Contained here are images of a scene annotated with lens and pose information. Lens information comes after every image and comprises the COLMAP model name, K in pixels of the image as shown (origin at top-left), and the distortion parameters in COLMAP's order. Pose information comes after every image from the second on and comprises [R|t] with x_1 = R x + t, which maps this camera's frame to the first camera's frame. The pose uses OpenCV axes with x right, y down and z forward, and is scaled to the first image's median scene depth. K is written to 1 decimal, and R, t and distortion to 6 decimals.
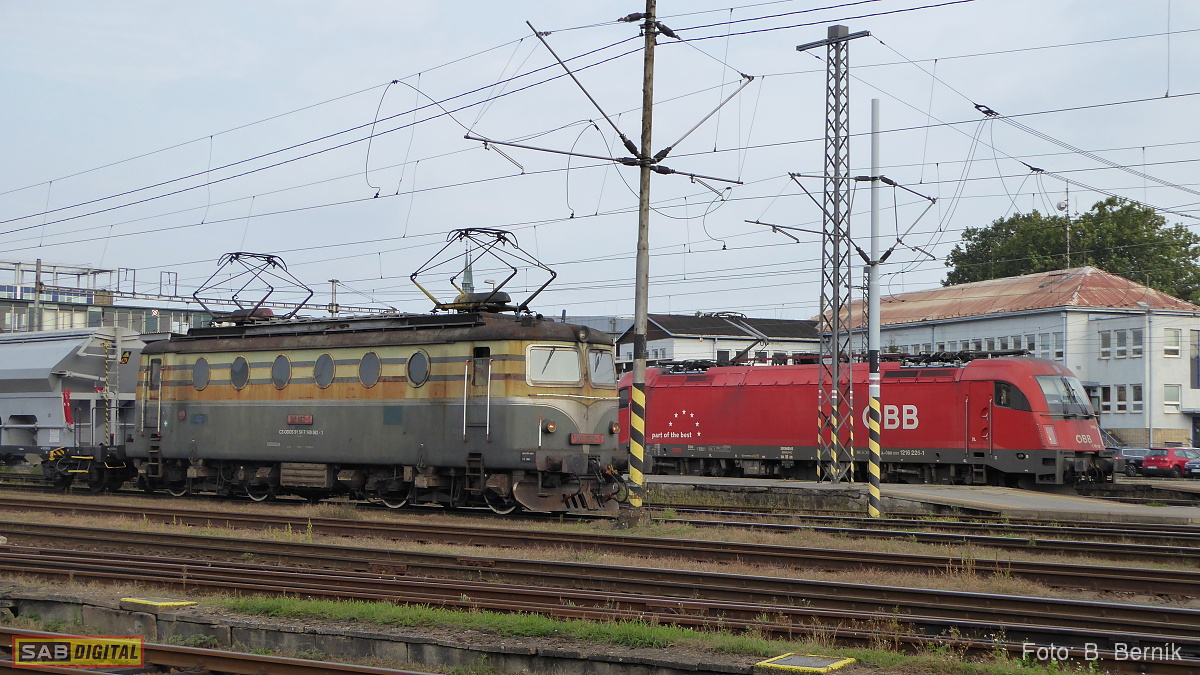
lens RADIAL K [[2016.8, 0, 597.1], [0, 2016.8, 338.4], [0, 0, 1]] dist [0.082891, 0.000000]
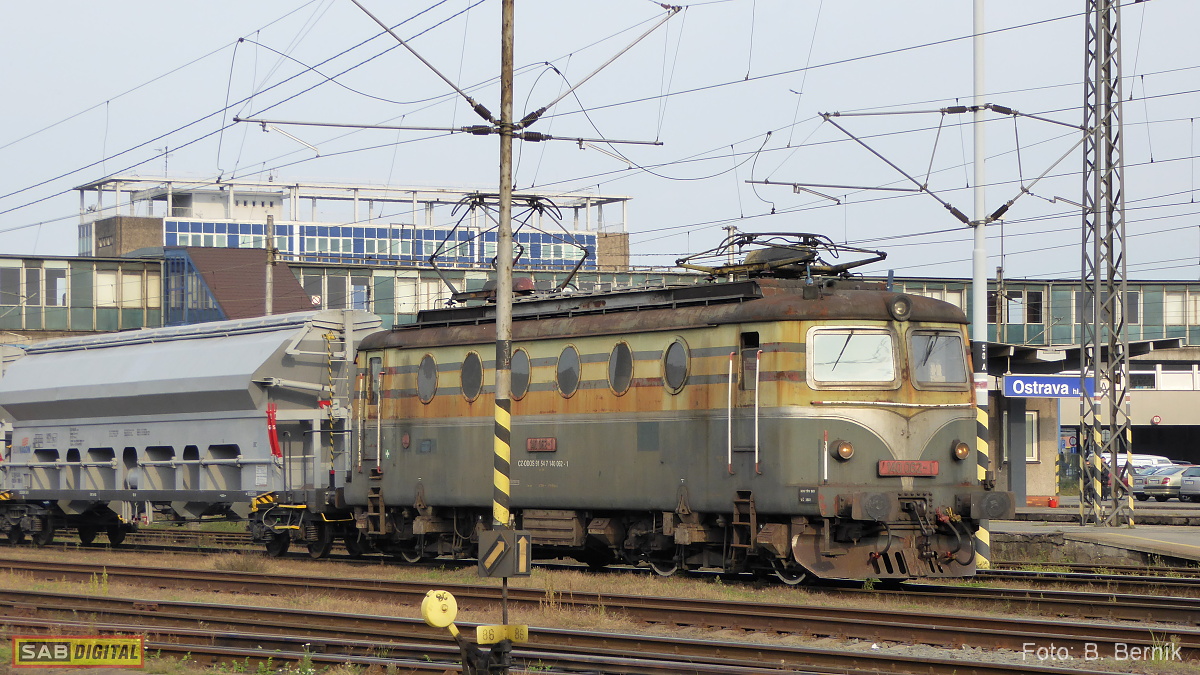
lens RADIAL K [[3894.1, 0, 536.3], [0, 3894.1, 287.2], [0, 0, 1]] dist [0.354134, 0.000000]
pose [[0.955234, -0.030891, -0.294233, 0.238431], [0.031459, 0.999501, -0.002804, -0.008705], [0.294173, -0.006578, 0.955730, -0.240730]]
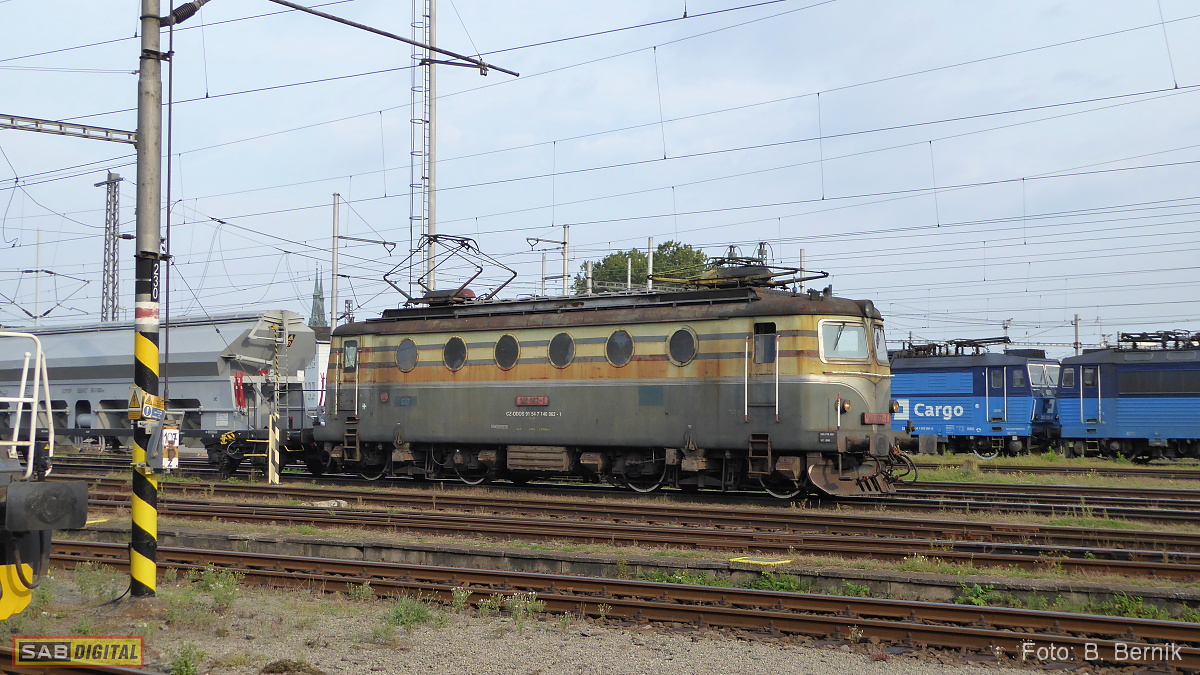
lens RADIAL K [[1642.5, 0, 588.4], [0, 1642.5, 373.1], [0, 0, 1]] dist [0.183102, 0.000000]
pose [[0.995920, -0.009233, 0.089771, -0.195215], [0.006954, 0.999646, 0.025663, 0.006899], [-0.089976, -0.024934, 0.995632, 0.216739]]
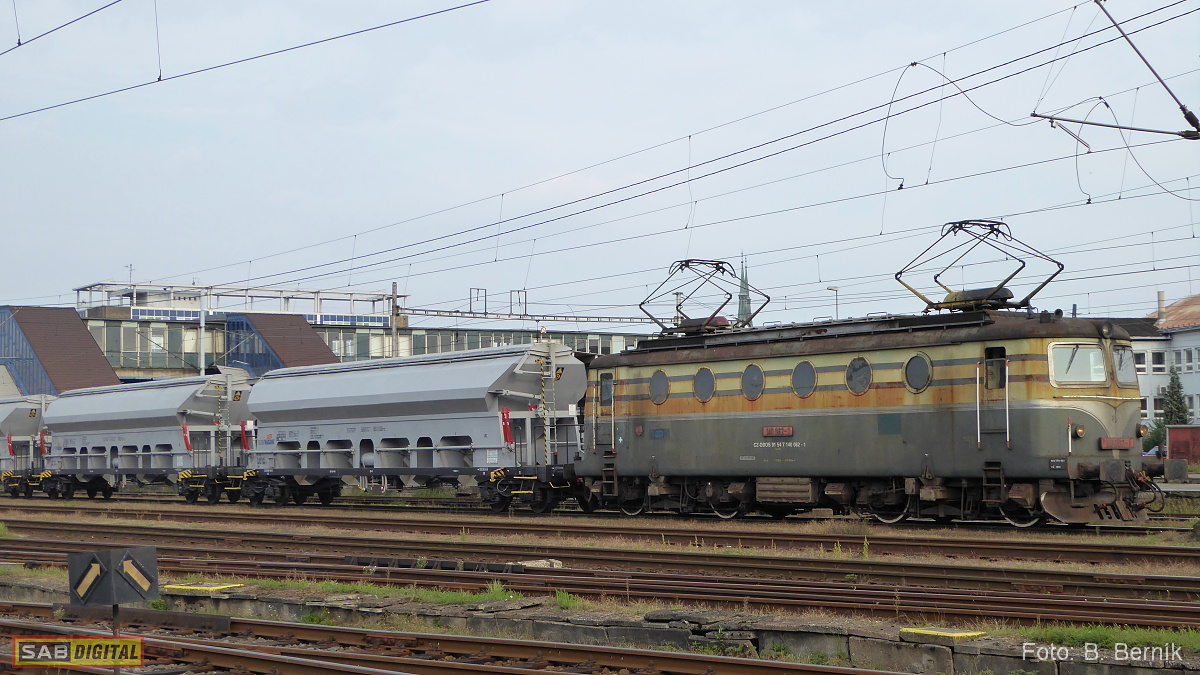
lens RADIAL K [[2016.8, 0, 606.3], [0, 2016.8, 330.9], [0, 0, 1]] dist [0.082891, 0.000000]
pose [[0.992366, -0.034827, -0.118306, -0.115607], [0.033530, 0.999354, -0.012933, 0.002654], [0.118680, 0.008868, 0.992893, 0.050189]]
